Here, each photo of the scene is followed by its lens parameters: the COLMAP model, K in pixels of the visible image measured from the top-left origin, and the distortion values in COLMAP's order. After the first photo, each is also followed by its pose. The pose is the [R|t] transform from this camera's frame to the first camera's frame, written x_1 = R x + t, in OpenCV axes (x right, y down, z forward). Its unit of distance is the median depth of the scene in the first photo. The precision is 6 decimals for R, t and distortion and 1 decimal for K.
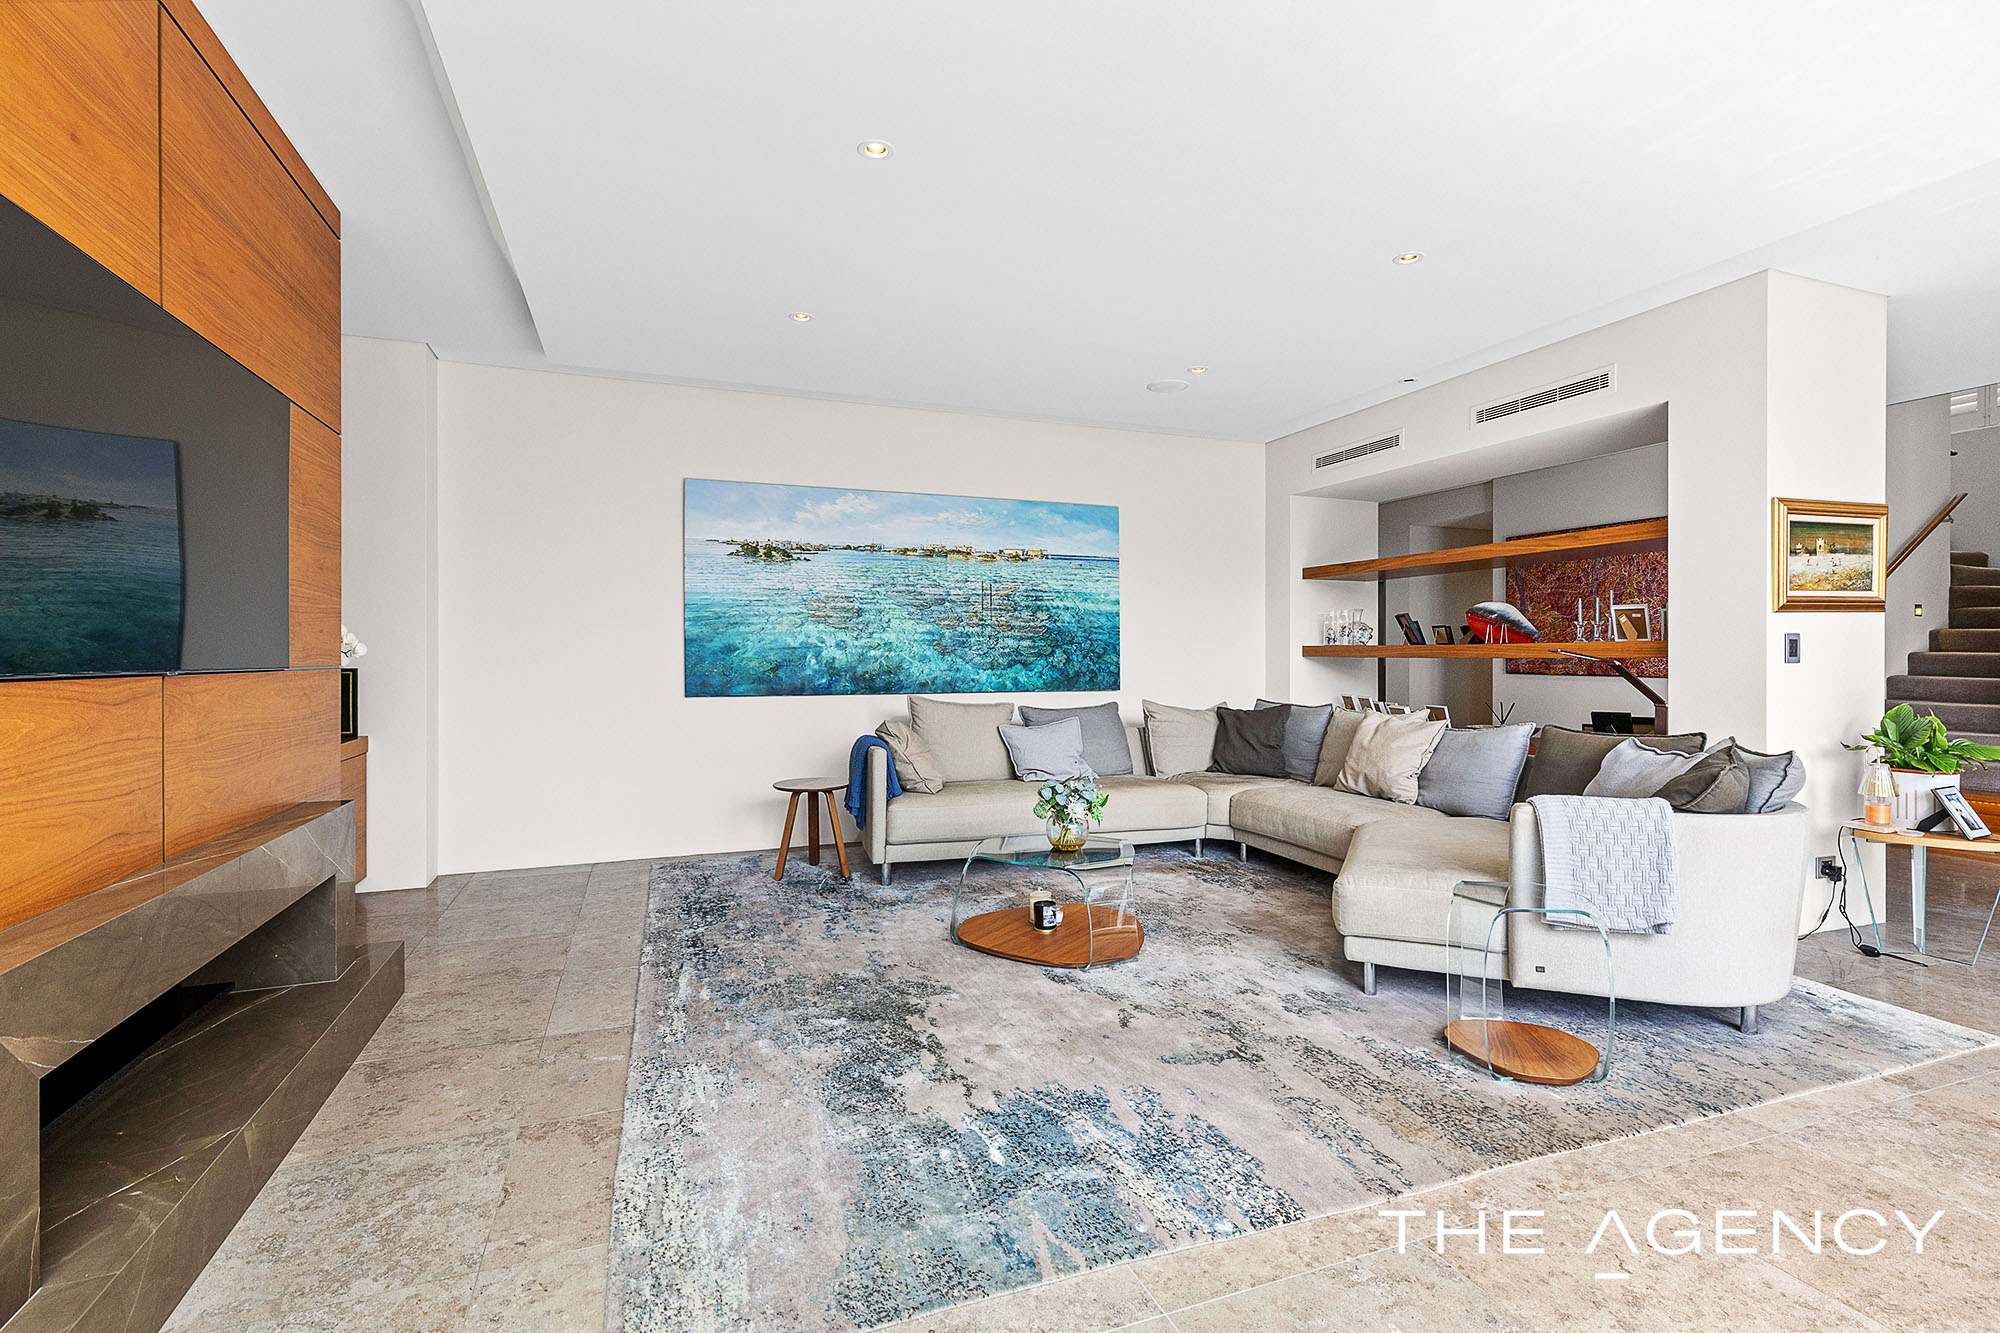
lens RADIAL K [[905.2, 0, 1000.7], [0, 905.2, 654.4], [0, 0, 1]] dist [0.014378, -0.001511]
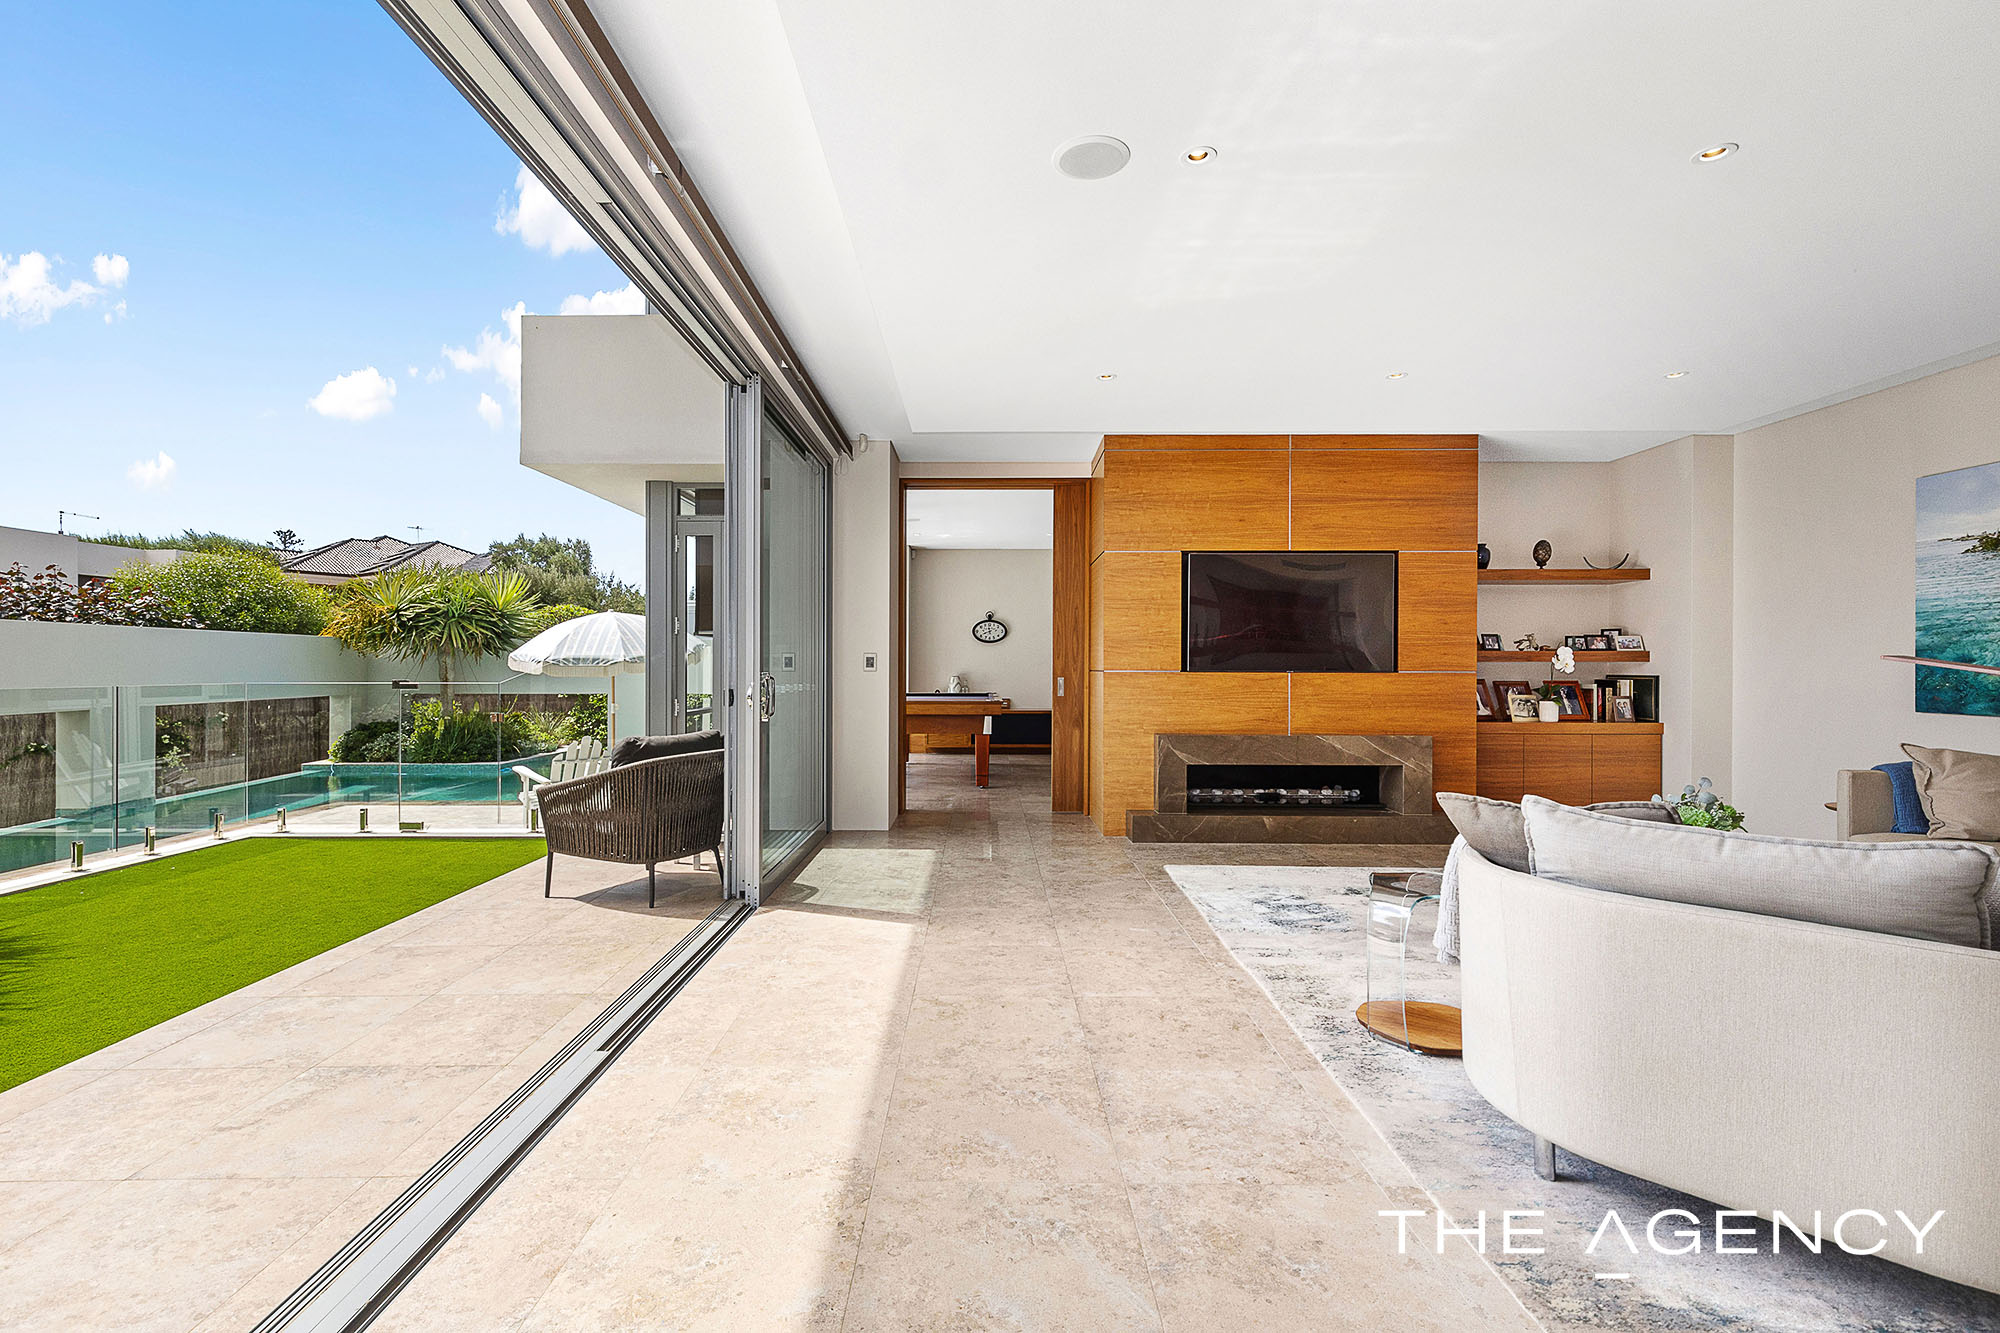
lens RADIAL K [[905.2, 0, 994.0], [0, 905.2, 659.8], [0, 0, 1]] dist [0.014378, -0.001511]
pose [[-0.345859, -0.004956, -0.938274, 0.855743], [-0.008332, 0.999963, -0.002210, 0.002974], [0.938250, 0.007053, -0.345887, 0.431913]]
